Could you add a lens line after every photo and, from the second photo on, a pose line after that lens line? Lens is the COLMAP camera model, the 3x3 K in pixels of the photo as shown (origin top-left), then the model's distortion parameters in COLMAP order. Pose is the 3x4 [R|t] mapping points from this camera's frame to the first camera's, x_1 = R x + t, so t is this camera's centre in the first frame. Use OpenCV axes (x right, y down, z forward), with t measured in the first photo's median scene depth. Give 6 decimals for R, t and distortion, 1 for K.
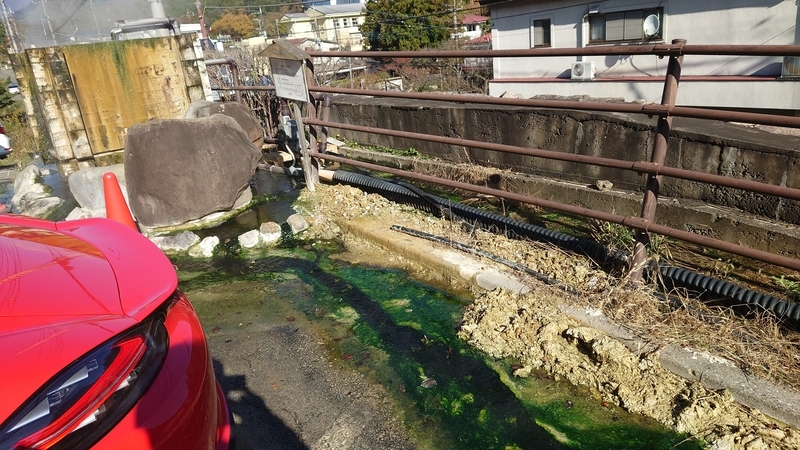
lens RADIAL K [[565.8, 0, 400.0], [0, 565.8, 225.0], [0, 0, 1]] dist [0.006972, -0.003047]
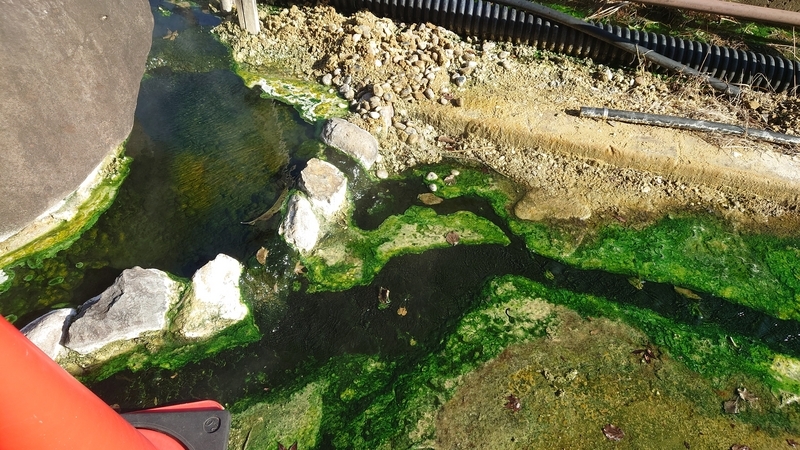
lens RADIAL K [[565.8, 0, 400.0], [0, 565.8, 225.0], [0, 0, 1]] dist [0.006972, -0.003047]
pose [[0.774390, -0.364457, 0.517195, -0.422473], [0.080478, 0.867529, 0.490832, -0.164977], [-0.627569, -0.338473, 0.701137, 0.696455]]
